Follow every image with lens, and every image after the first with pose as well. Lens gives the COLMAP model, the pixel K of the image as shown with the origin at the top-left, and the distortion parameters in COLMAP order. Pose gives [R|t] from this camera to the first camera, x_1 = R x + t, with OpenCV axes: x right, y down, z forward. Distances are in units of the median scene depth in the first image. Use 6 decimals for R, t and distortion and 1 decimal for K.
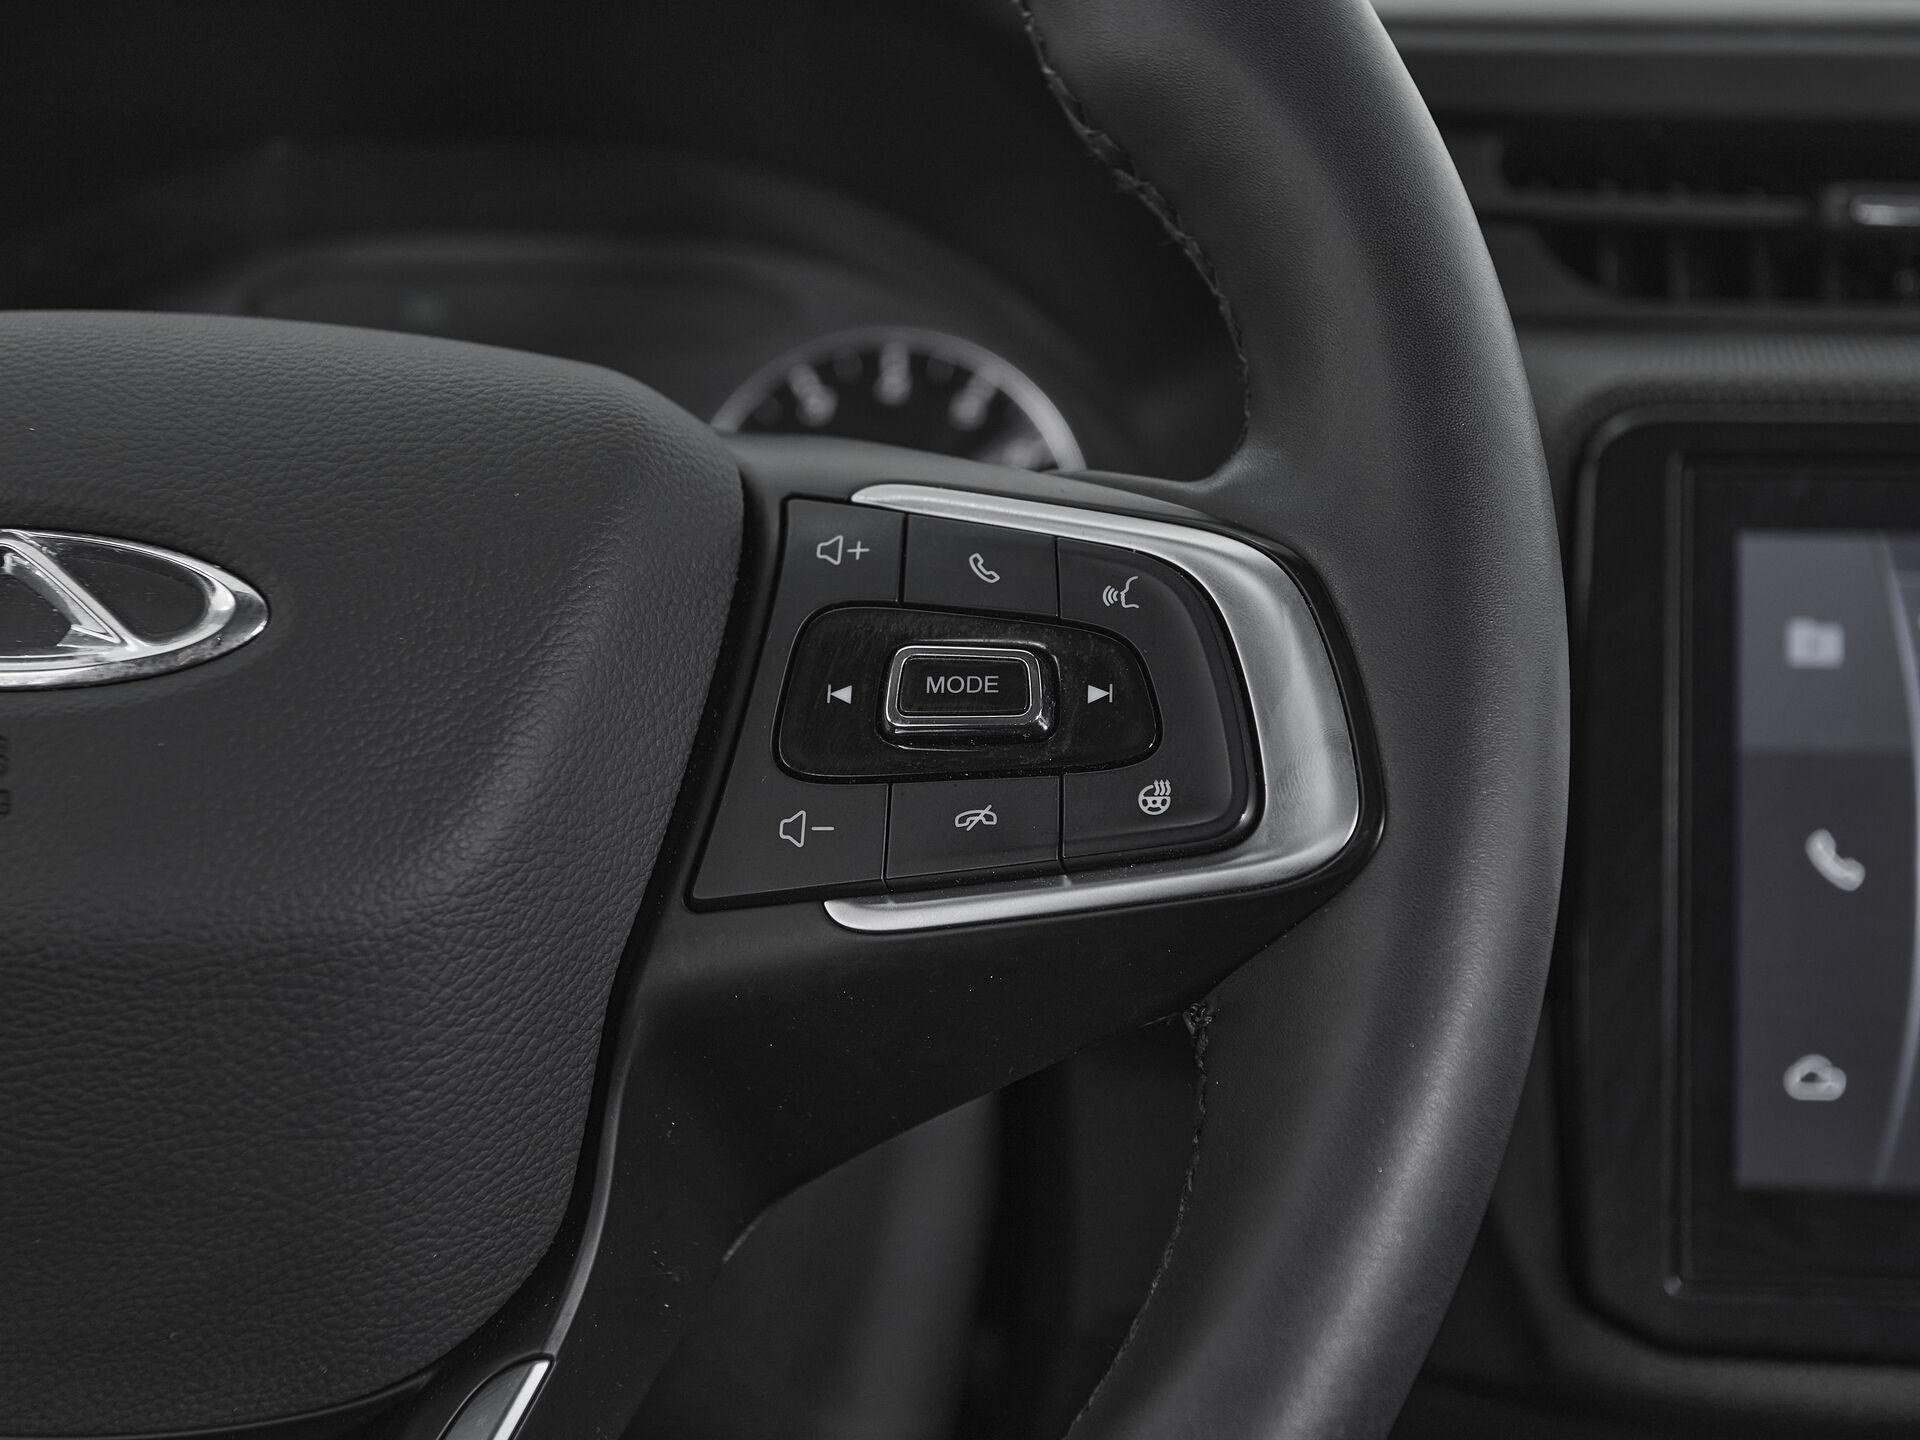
lens RADIAL K [[2776.5, 0, 889.9], [0, 2776.5, 693.0], [0, 0, 1]] dist [0.018214, 0.000000]
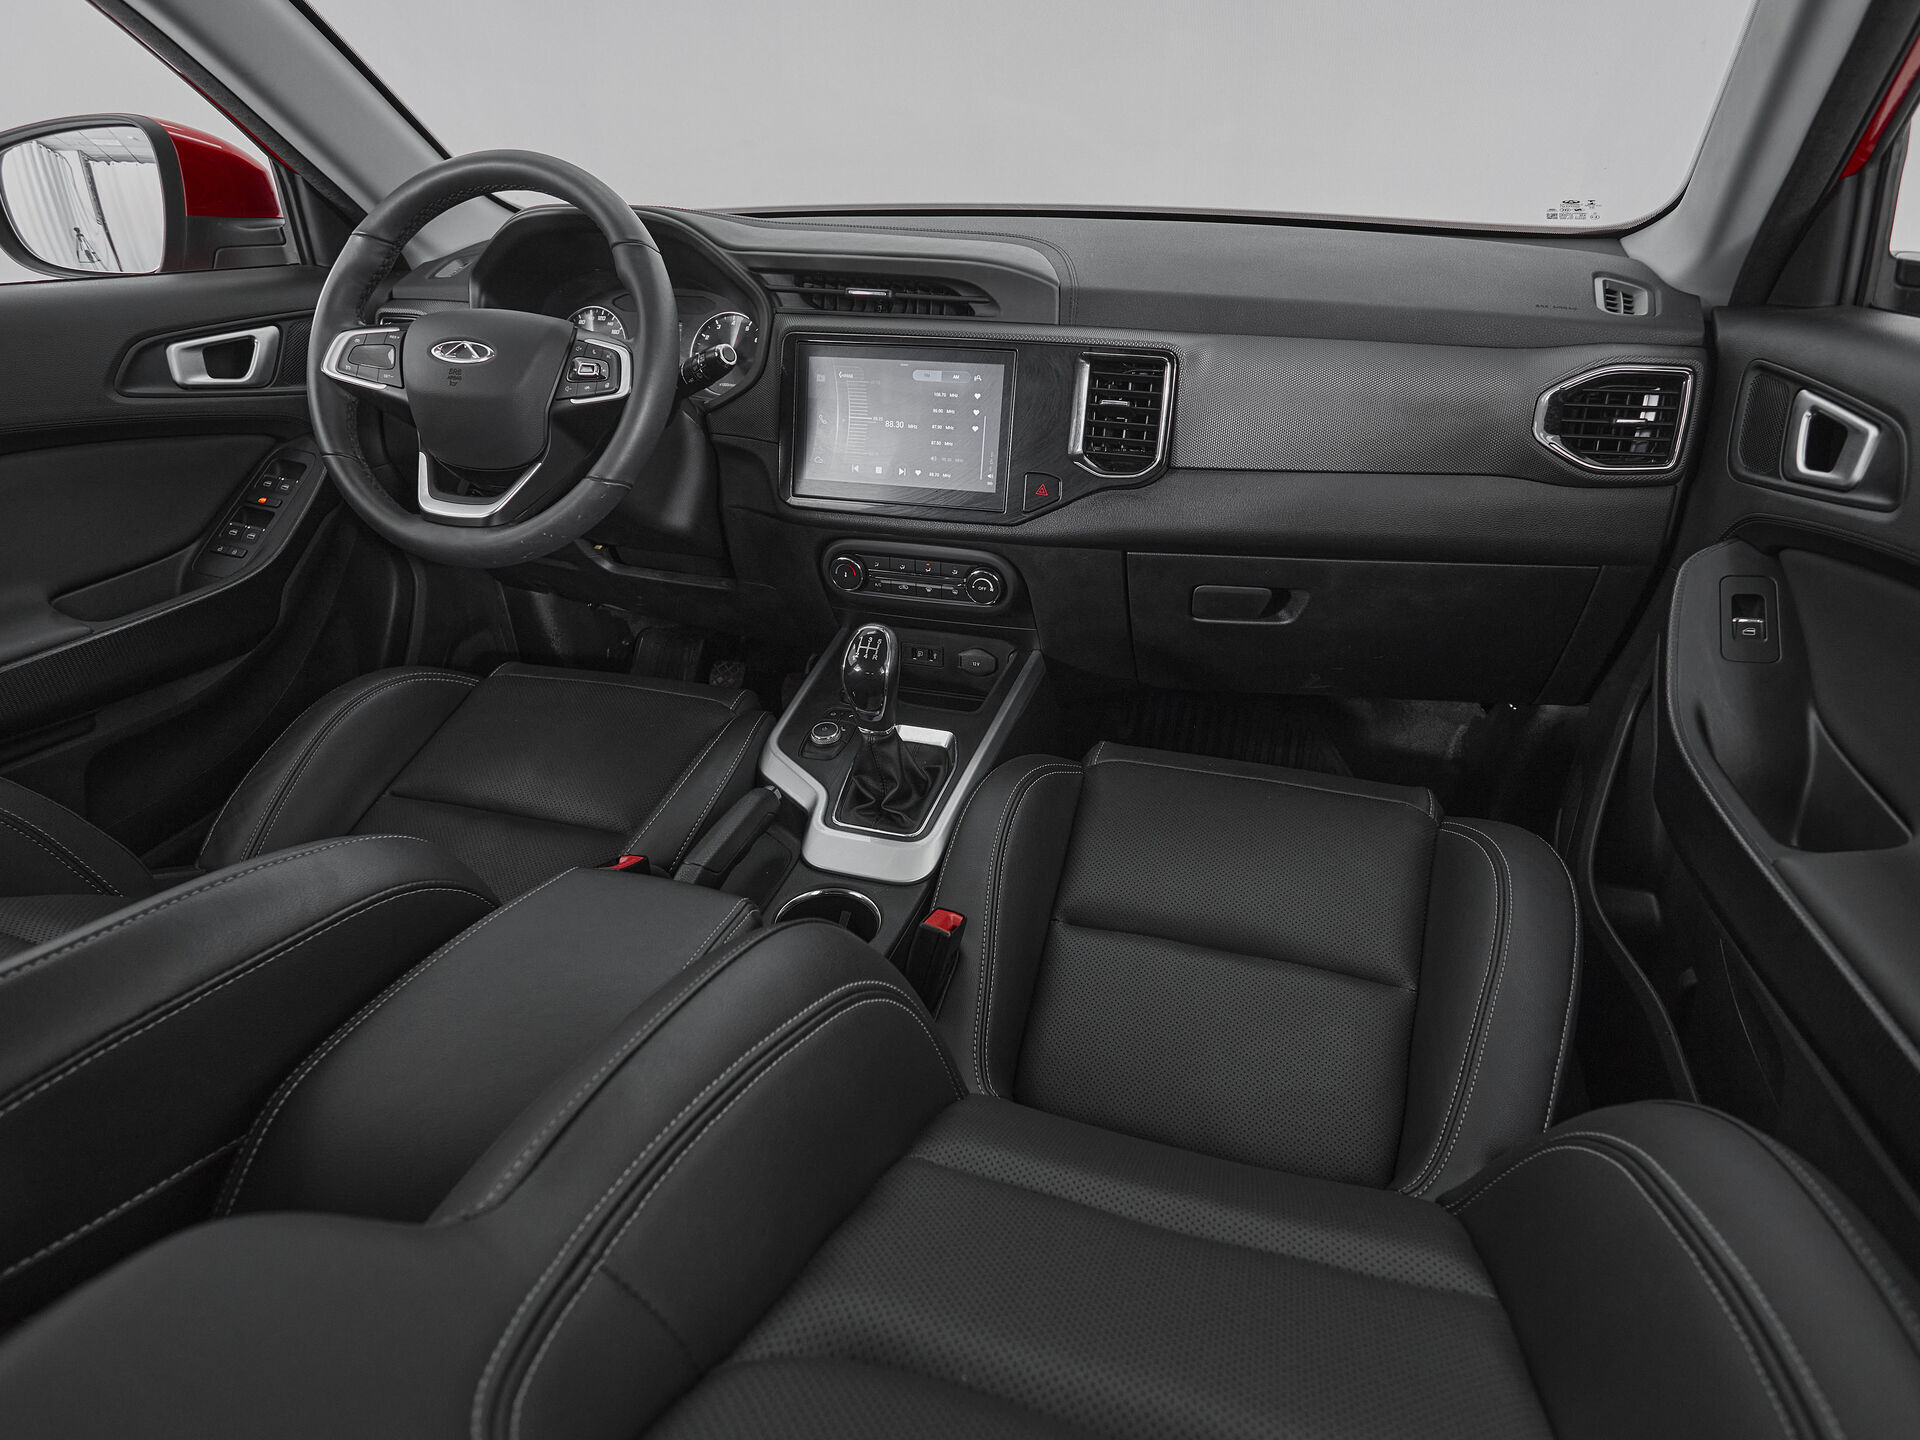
lens RADIAL K [[1028.0, 0, 953.4], [0, 1028.0, 750.0], [0, 0, 1]] dist [0.002914, -0.004098]
pose [[0.975905, 0.106502, -0.190439, 1.549689], [-0.048049, 0.956256, 0.288557, 0.126839], [0.212841, -0.272454, 0.938332, -1.548897]]
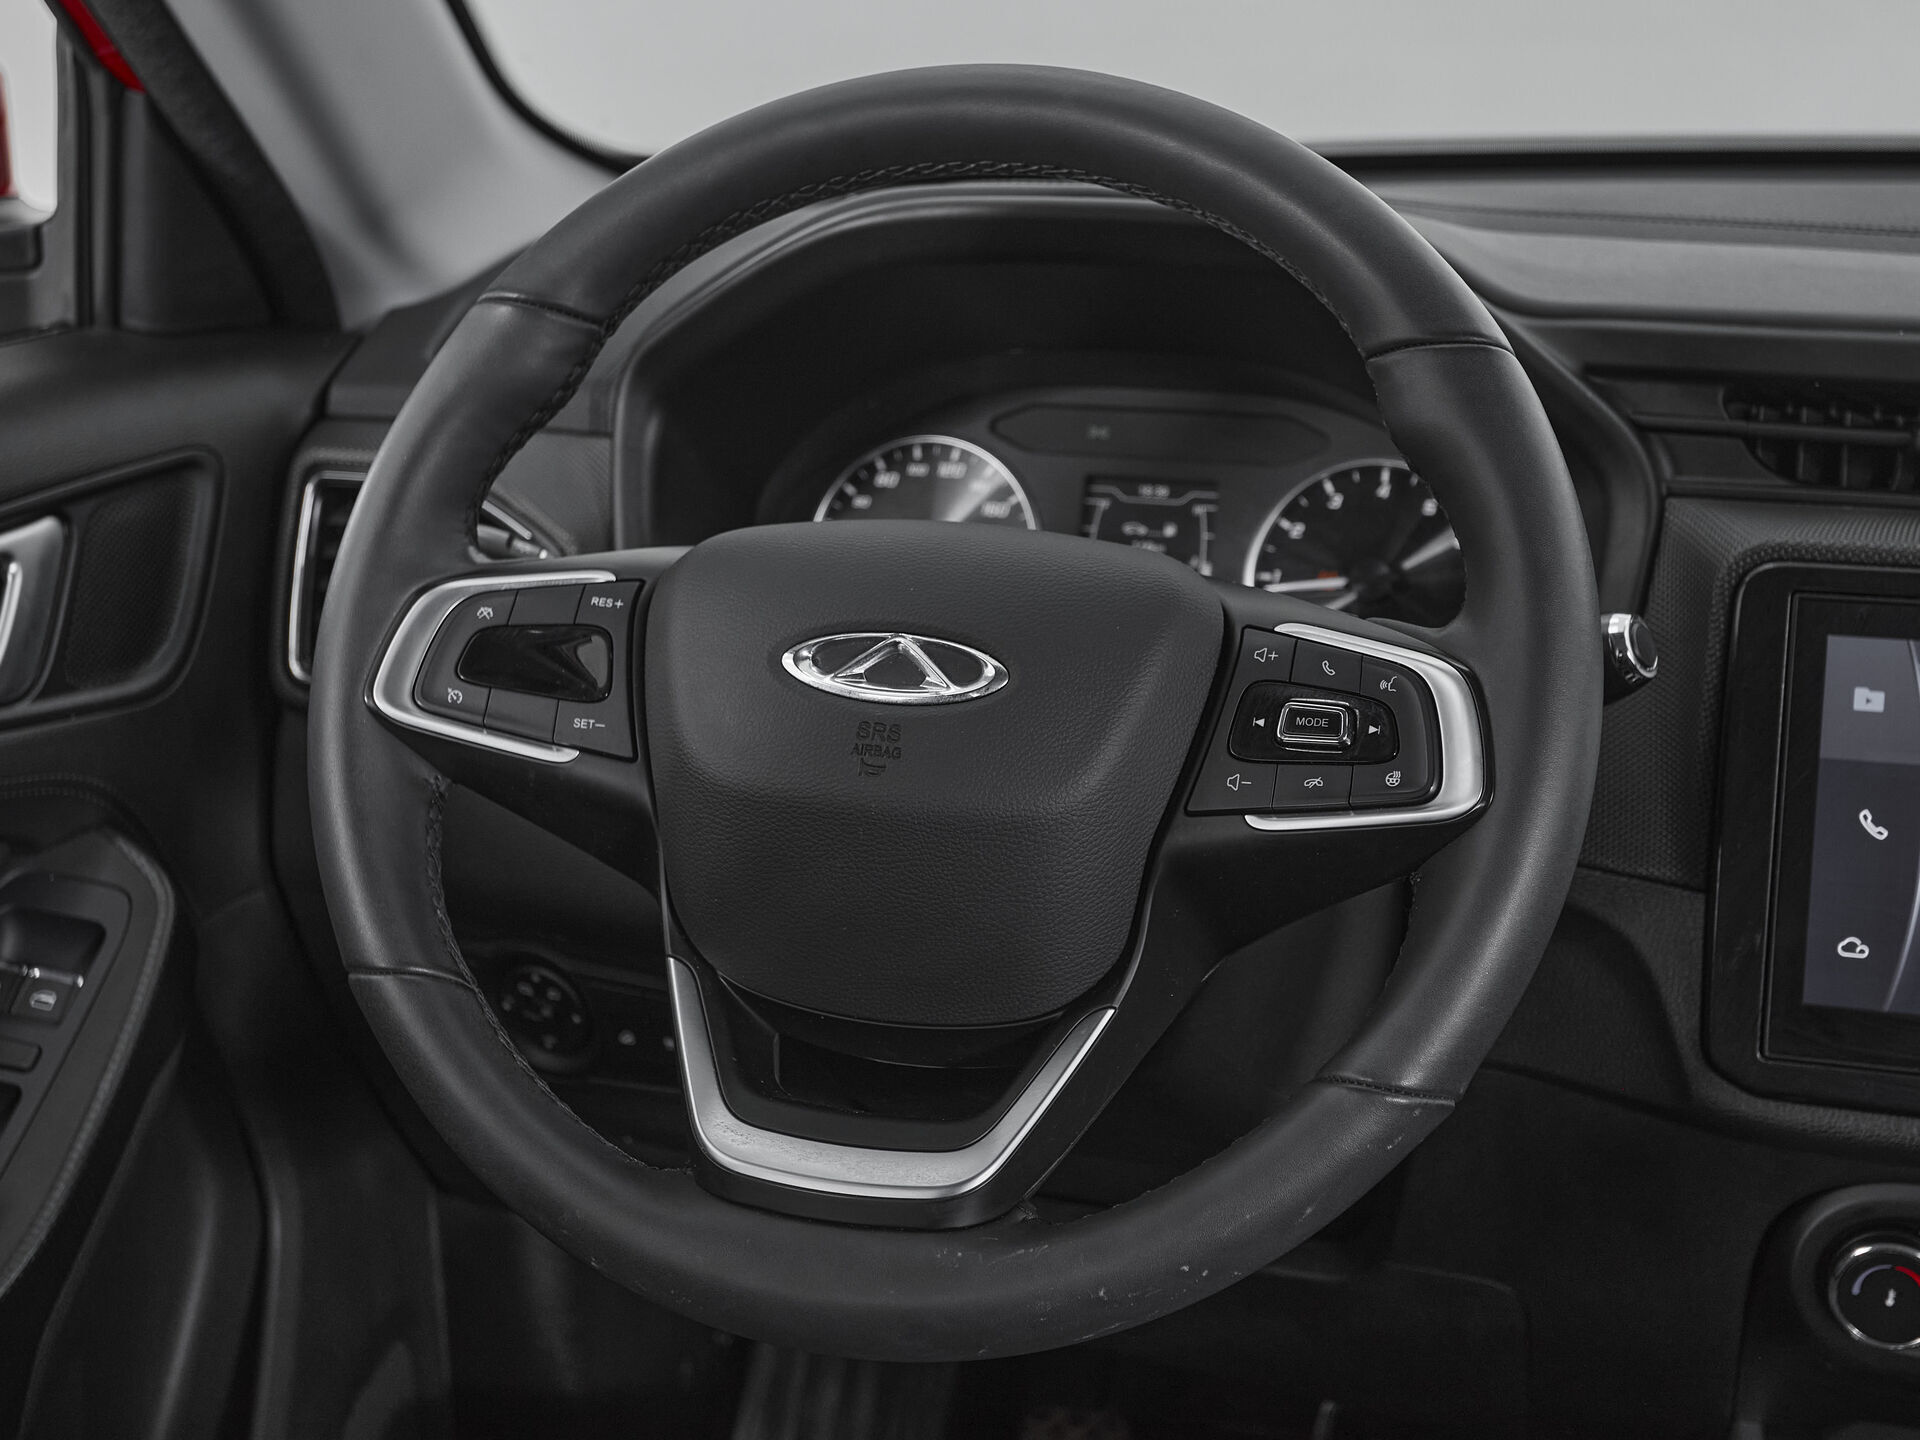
lens RADIAL K [[2776.5, 0, 948.2], [0, 2776.5, 706.0], [0, 0, 1]] dist [0.018214, 0.000000]
pose [[0.973025, 0.055074, -0.224029, 0.238597], [-0.043939, 0.997552, 0.054391, -0.123134], [0.226476, -0.043081, 0.973063, -1.219646]]
